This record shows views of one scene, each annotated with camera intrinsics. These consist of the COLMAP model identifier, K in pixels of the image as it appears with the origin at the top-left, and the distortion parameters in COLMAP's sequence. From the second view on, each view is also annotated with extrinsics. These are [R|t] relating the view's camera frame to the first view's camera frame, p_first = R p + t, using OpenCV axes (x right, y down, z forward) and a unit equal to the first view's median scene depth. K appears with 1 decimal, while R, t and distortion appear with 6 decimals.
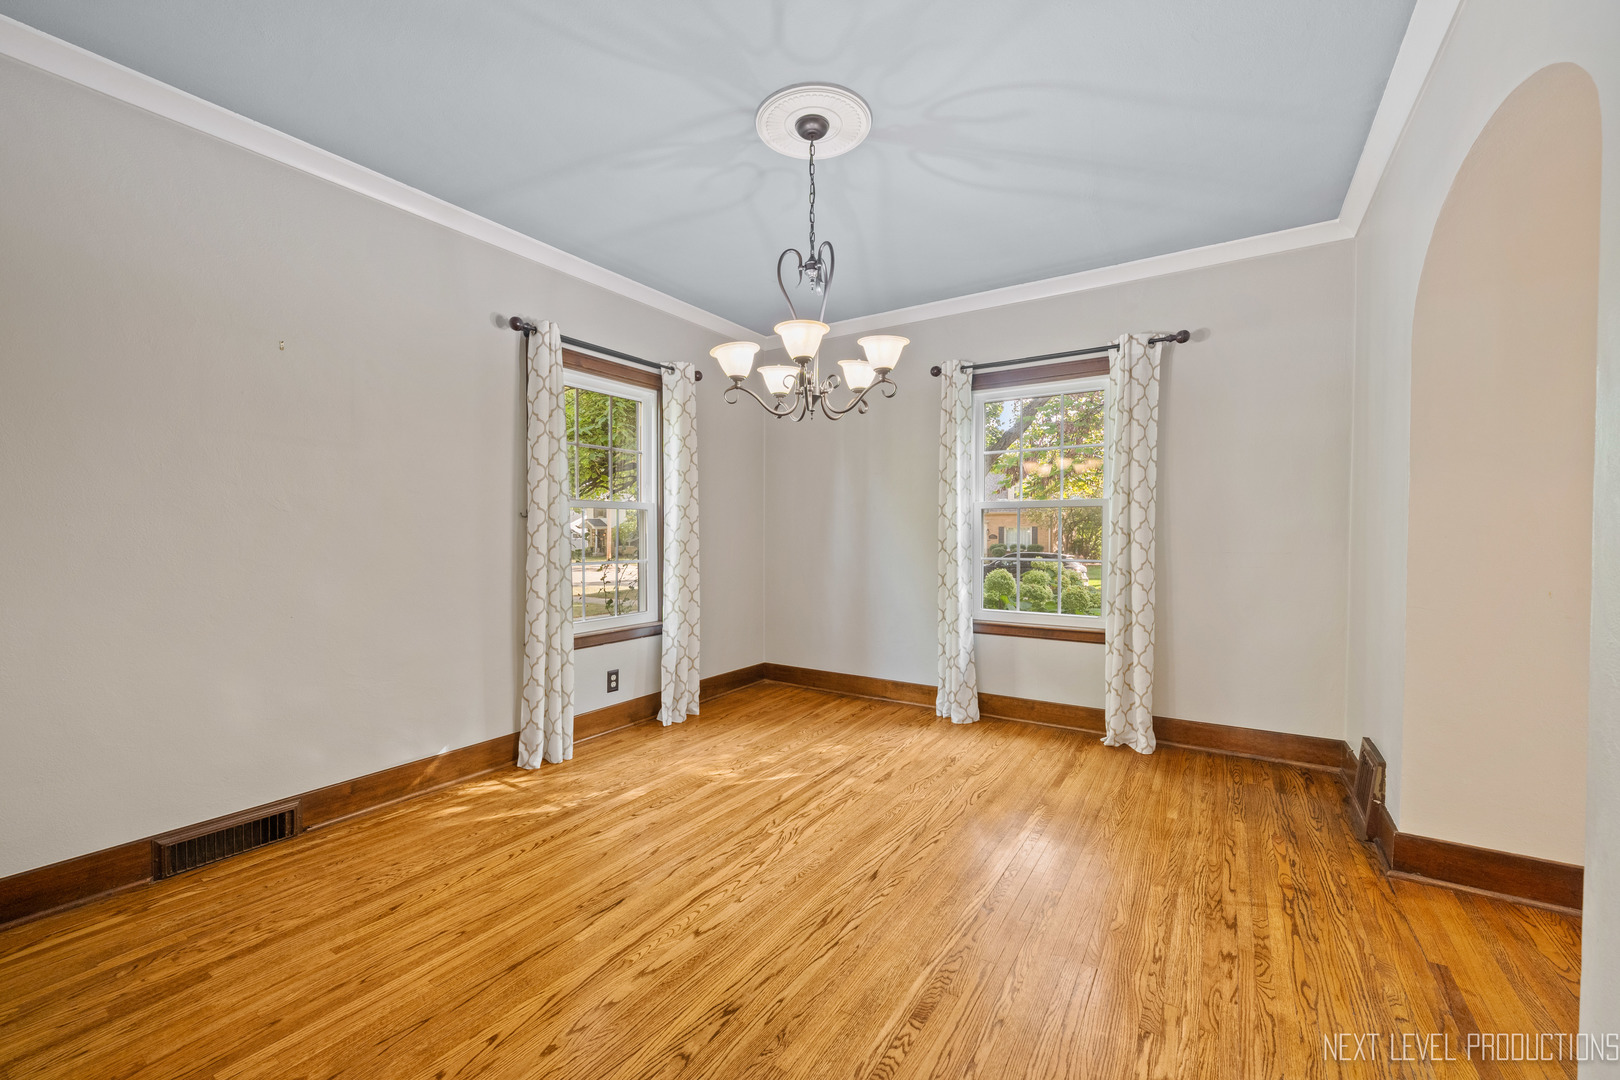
lens RADIAL K [[650.6, 0, 811.2], [0, 650.6, 536.3], [0, 0, 1]] dist [-0.001287, 0.000097]
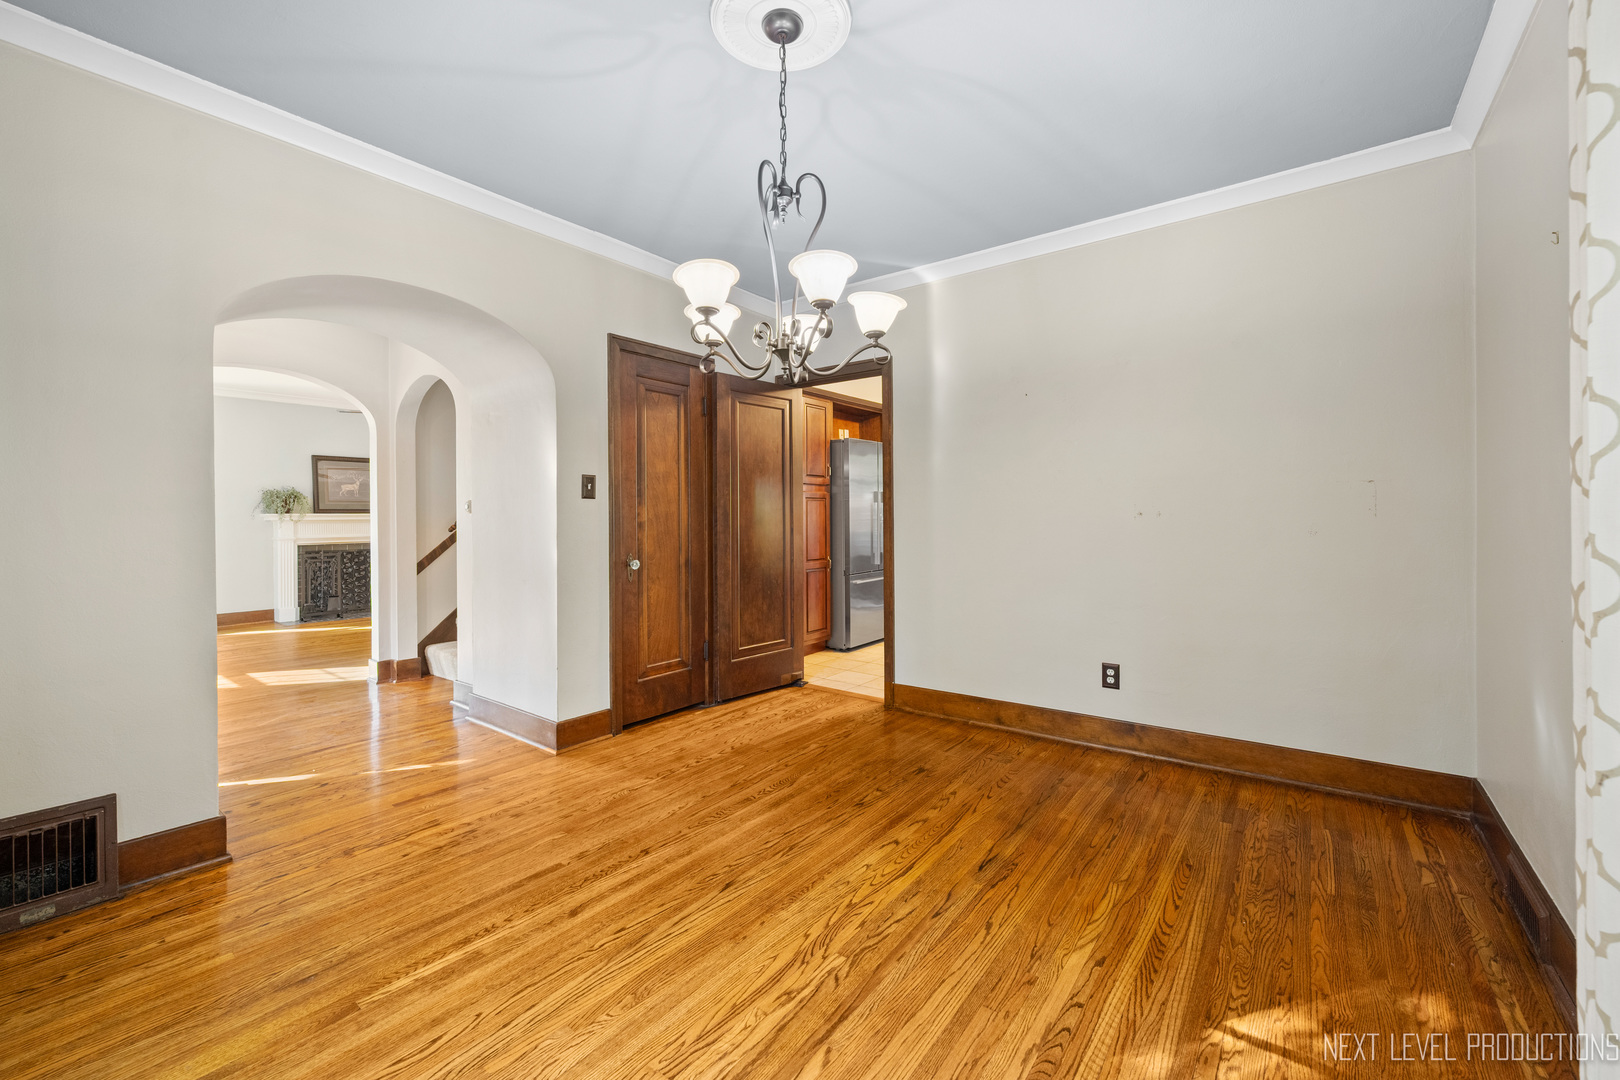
lens RADIAL K [[650.6, 0, 806.6], [0, 650.6, 527.0], [0, 0, 1]] dist [-0.001287, 0.000097]
pose [[-0.995969, 0.004558, 0.089587, -0.105722], [0.006815, 0.999667, 0.024903, -0.016229], [-0.089444, 0.025413, -0.995668, 1.977245]]
